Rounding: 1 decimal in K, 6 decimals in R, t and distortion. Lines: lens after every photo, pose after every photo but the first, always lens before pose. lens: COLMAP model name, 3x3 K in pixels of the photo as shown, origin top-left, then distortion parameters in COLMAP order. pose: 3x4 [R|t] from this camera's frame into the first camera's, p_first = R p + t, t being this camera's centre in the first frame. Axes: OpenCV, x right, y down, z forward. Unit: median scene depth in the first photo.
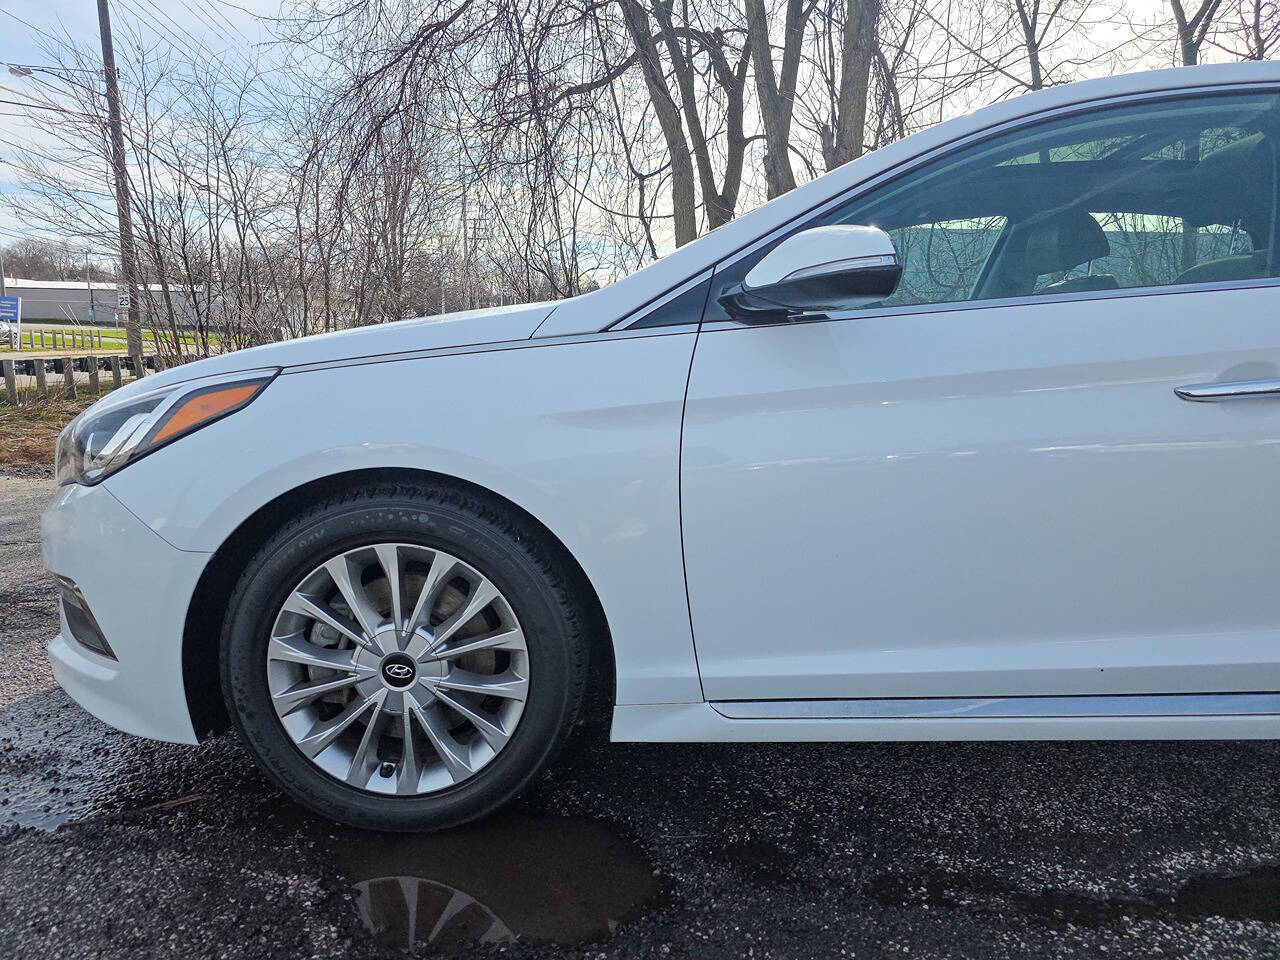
lens RADIAL K [[909.6, 0, 629.2], [0, 909.6, 473.7], [0, 0, 1]] dist [0.059213, -0.052179]
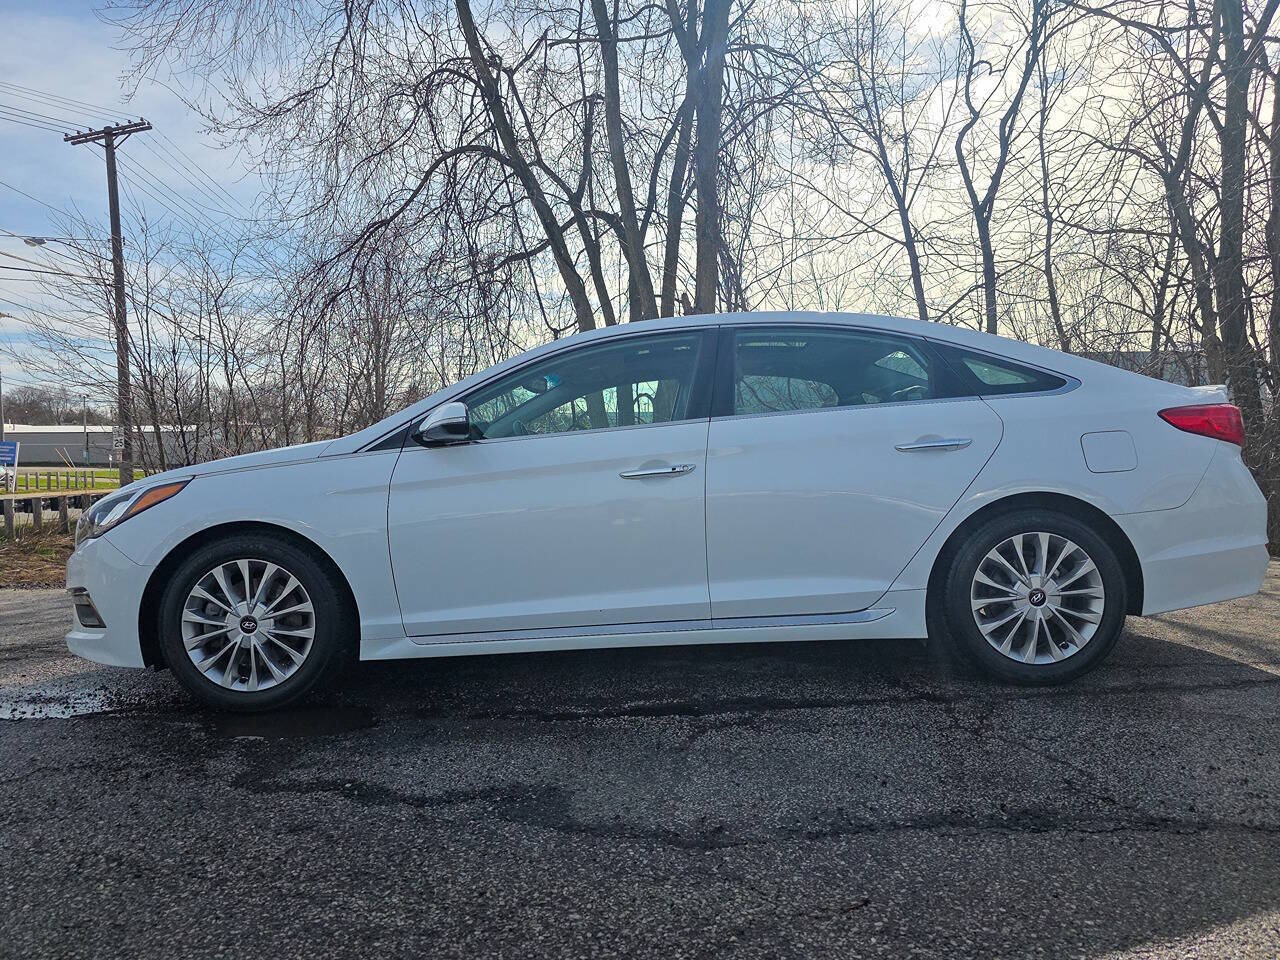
lens RADIAL K [[909.6, 0, 637.7], [0, 909.6, 473.5], [0, 0, 1]] dist [0.059213, -0.052179]
pose [[0.999504, -0.026150, 0.017527, 0.050910], [0.028303, 0.990214, -0.136654, 0.016715], [-0.013782, 0.137083, 0.990464, -0.092731]]
